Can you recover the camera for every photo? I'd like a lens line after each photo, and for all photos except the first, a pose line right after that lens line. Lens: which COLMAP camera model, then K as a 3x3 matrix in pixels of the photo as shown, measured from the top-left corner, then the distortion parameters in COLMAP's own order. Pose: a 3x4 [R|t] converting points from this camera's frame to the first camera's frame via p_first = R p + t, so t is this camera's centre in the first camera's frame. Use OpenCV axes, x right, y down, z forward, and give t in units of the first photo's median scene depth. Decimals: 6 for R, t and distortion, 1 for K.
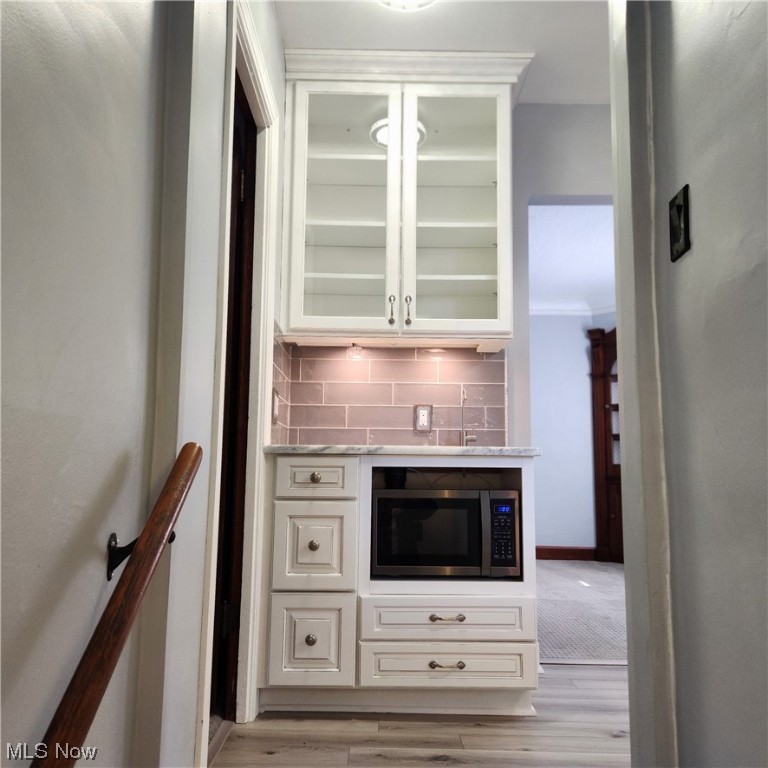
lens RADIAL K [[683.3, 0, 385.3], [0, 683.3, 383.8], [0, 0, 1]] dist [0.098910, -0.117040]
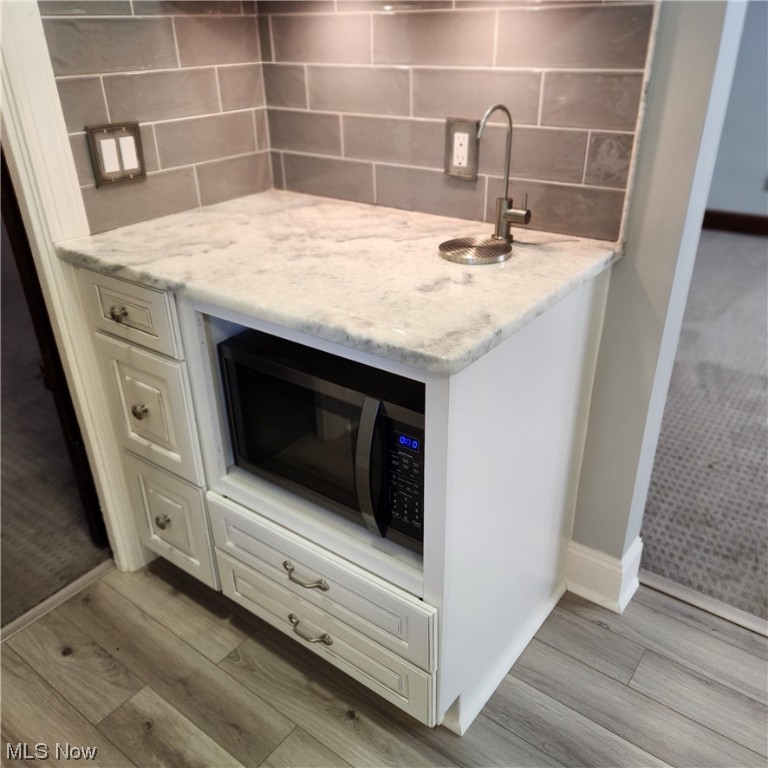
lens RADIAL K [[683.3, 0, 385.3], [0, 683.3, 383.8], [0, 0, 1]] dist [0.098910, -0.117040]
pose [[0.788527, 0.263885, -0.555509, 0.328494], [0.105506, 0.831830, 0.544910, -0.084728], [0.605883, -0.488286, 0.628079, 0.578647]]
